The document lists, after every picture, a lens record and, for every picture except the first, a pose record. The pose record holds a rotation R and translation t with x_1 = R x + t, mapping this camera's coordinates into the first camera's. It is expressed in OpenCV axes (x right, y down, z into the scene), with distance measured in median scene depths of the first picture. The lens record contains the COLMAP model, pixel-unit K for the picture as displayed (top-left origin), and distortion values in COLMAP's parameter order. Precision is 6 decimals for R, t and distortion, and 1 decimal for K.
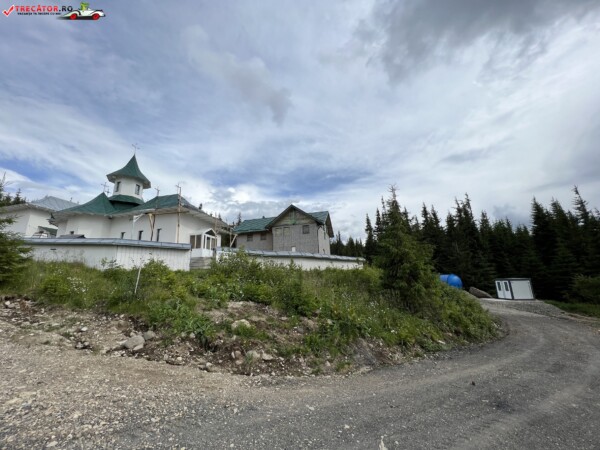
lens RADIAL K [[244.6, 0, 300.8], [0, 244.6, 235.7], [0, 0, 1]] dist [0.001355, 0.000319]
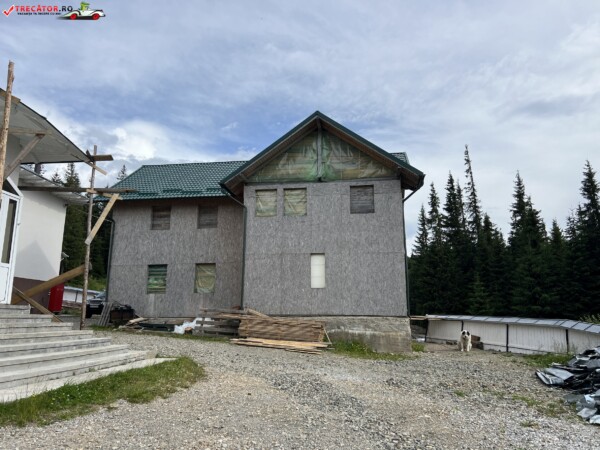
lens RADIAL K [[455.8, 0, 299.8], [0, 455.8, 200.0], [0, 0, 1]] dist [0.110622, -0.051958]
pose [[0.992113, 0.067936, 0.105343, -0.167803], [-0.060587, 0.995601, -0.071468, 0.030176], [-0.109735, 0.064522, 0.991864, 0.676217]]
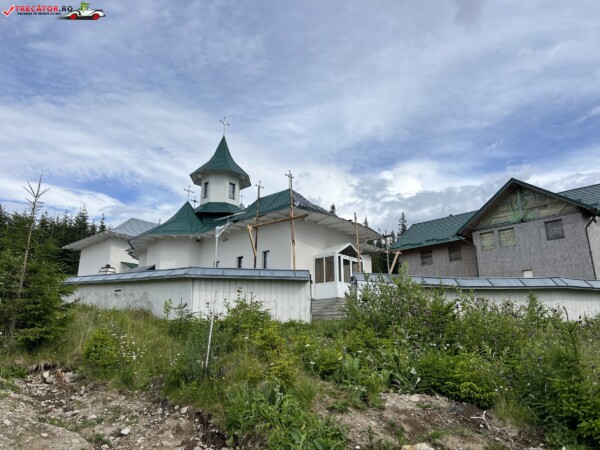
lens RADIAL K [[460.8, 0, 298.7], [0, 460.8, 244.5], [0, 0, 1]] dist [0.037053, -0.007888]
pose [[0.887079, -0.082117, -0.454255, -0.013879], [0.068371, 0.996569, -0.046637, 0.013077], [0.456526, 0.010313, 0.889650, 0.071244]]
